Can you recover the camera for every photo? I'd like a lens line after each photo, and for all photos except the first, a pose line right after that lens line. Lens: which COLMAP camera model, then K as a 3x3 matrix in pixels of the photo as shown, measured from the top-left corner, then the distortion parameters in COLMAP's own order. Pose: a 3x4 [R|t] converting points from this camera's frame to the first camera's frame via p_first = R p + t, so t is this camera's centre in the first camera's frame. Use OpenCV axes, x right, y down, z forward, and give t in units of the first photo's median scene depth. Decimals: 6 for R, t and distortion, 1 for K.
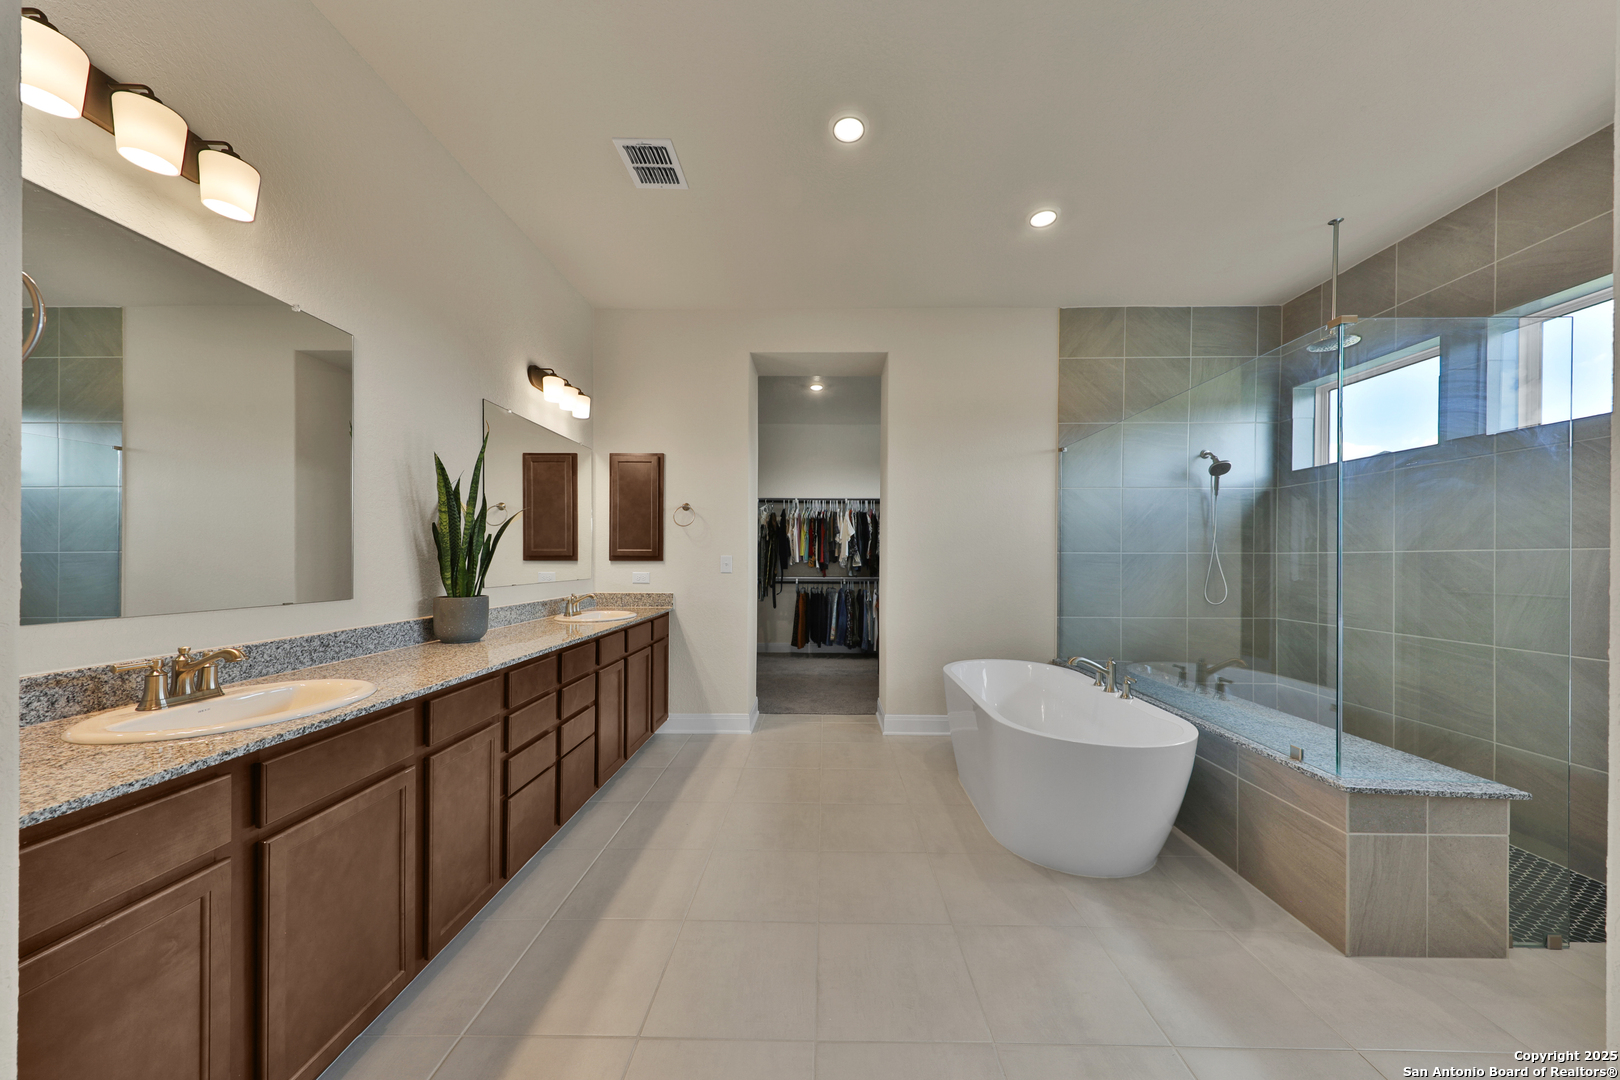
lens RADIAL K [[542.9, 0, 820.6], [0, 542.9, 559.7], [0, 0, 1]] dist [-0.000142, -0.000091]
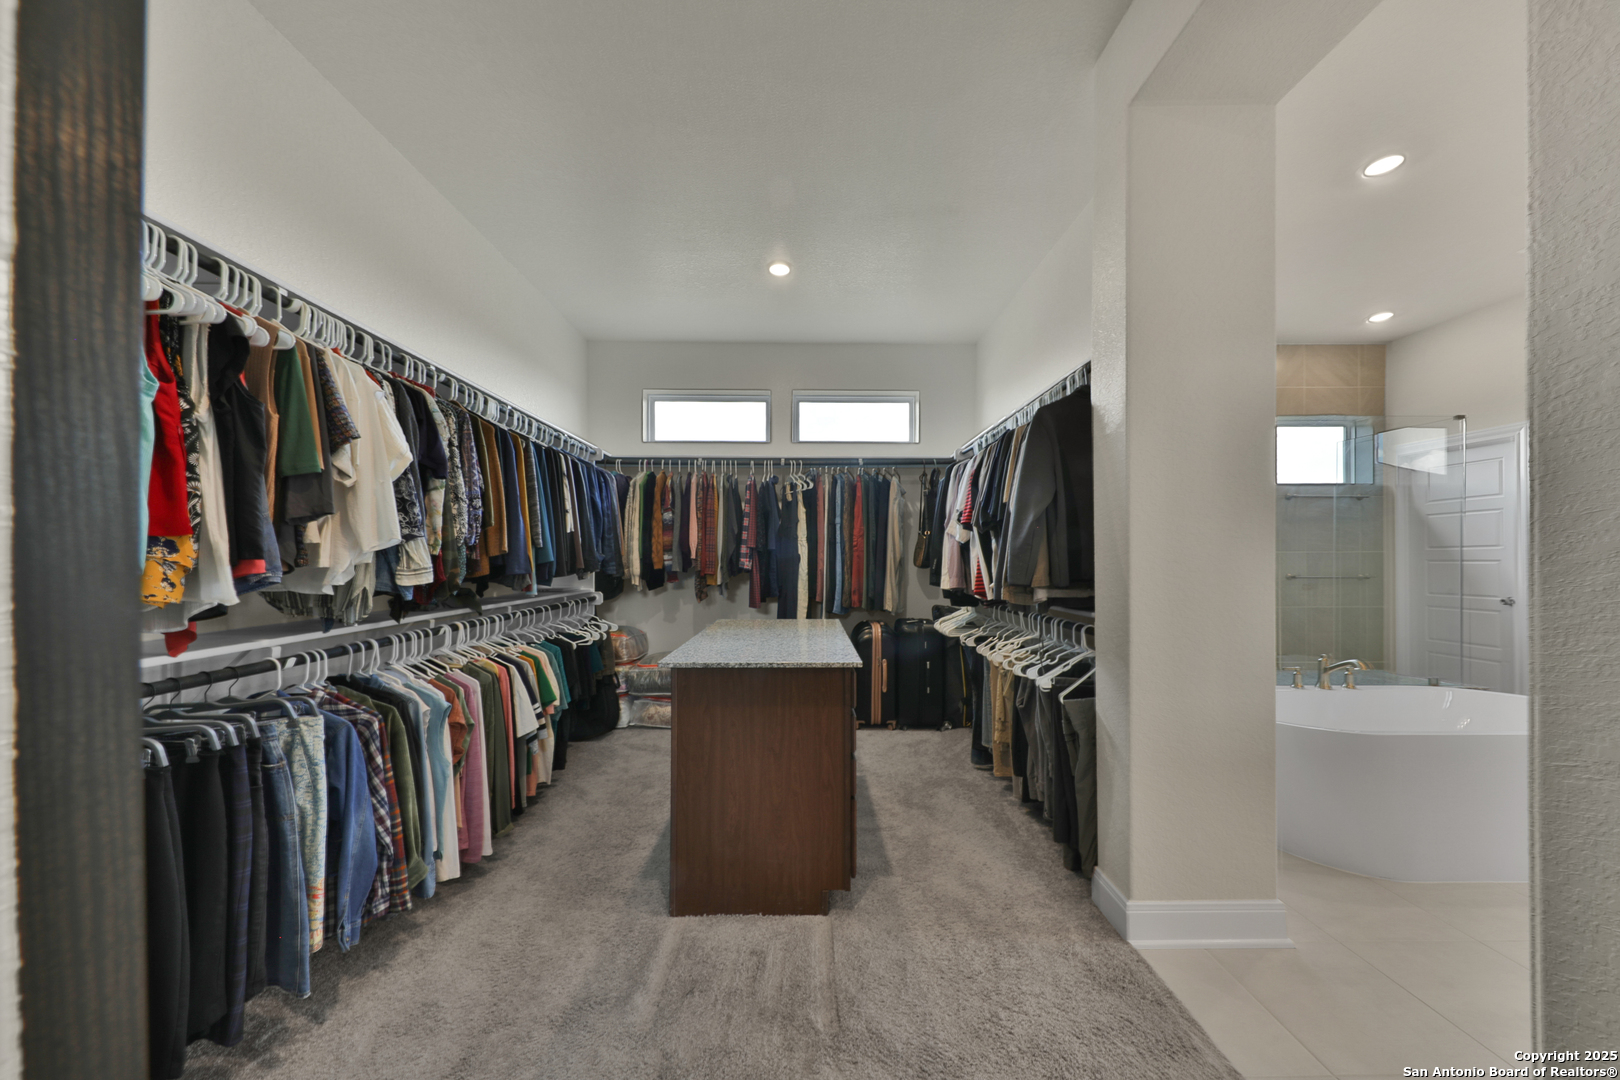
lens RADIAL K [[542.6, 0, 834.0], [0, 542.6, 545.0], [0, 0, 1]] dist [-0.000242, -0.000043]
pose [[-0.027380, 0.003457, 0.999619, -0.359392], [-0.009690, 0.999946, -0.003723, -0.014065], [-0.999578, -0.009789, -0.027345, 1.480544]]
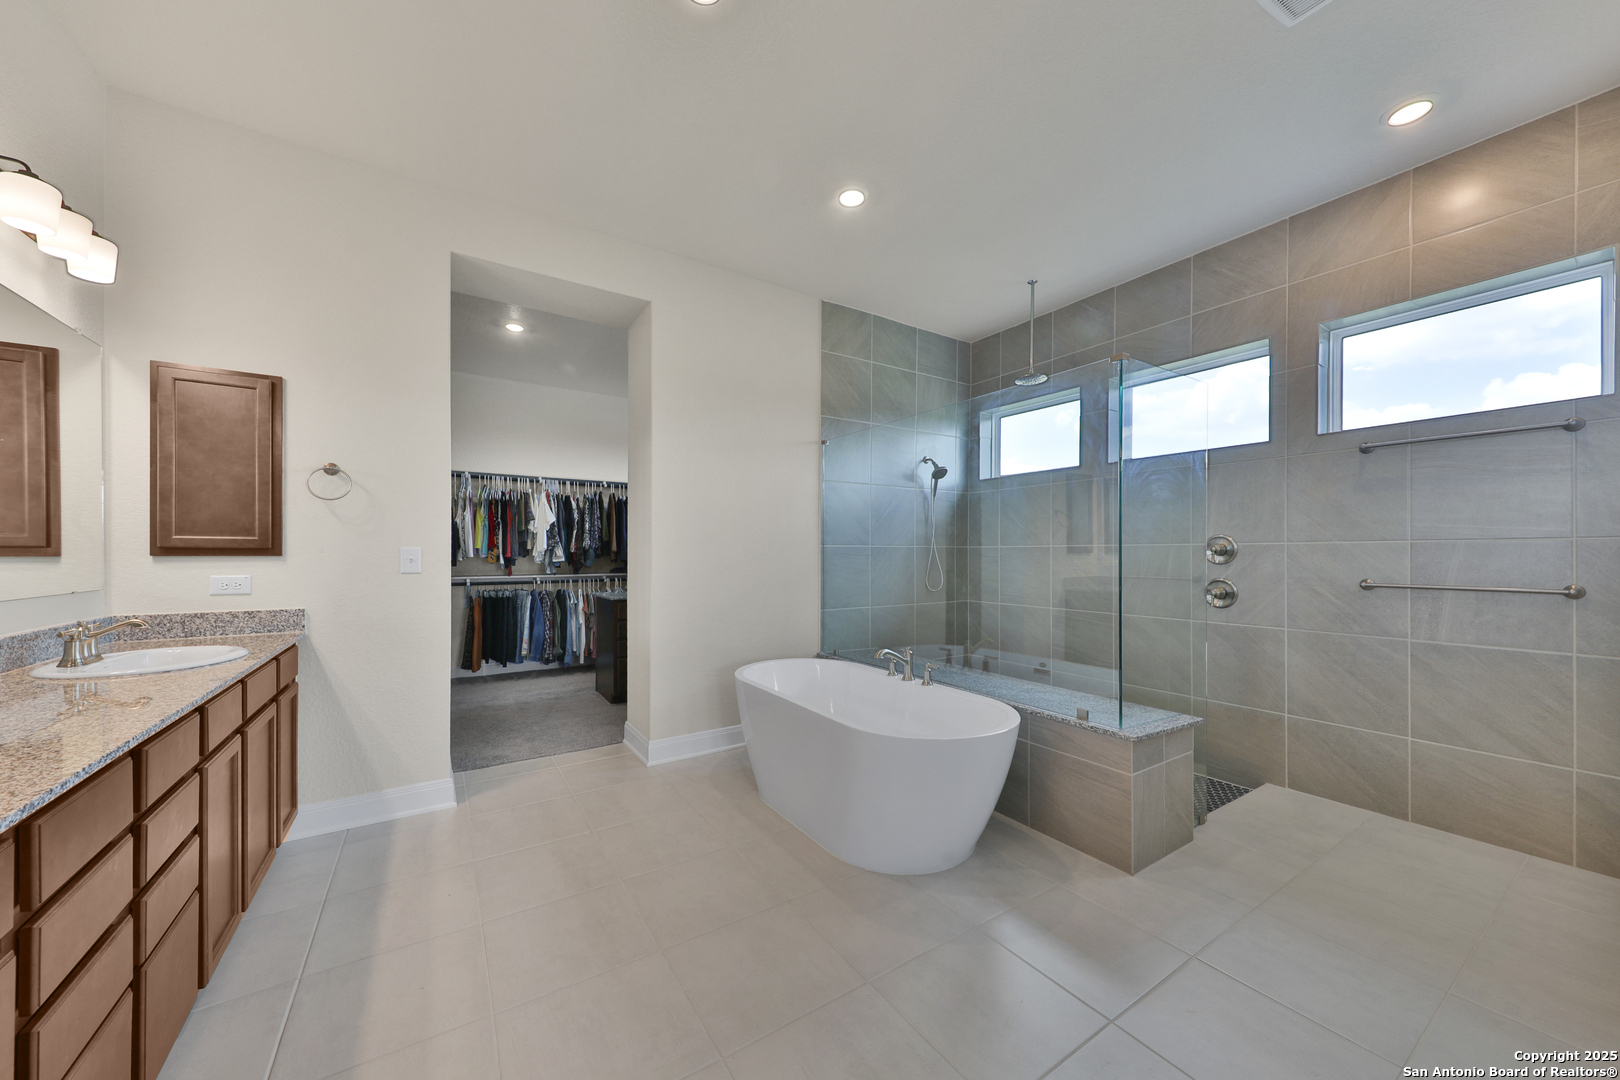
lens RADIAL K [[565.7, 0, 813.6], [0, 565.7, 552.8], [0, 0, 1]] dist [0.016624, -0.006554]
pose [[0.830634, -0.001948, 0.556815, -0.161730], [0.002411, 0.999997, -0.000099, 0.000400], [-0.556813, 0.001425, 0.830637, 0.154145]]
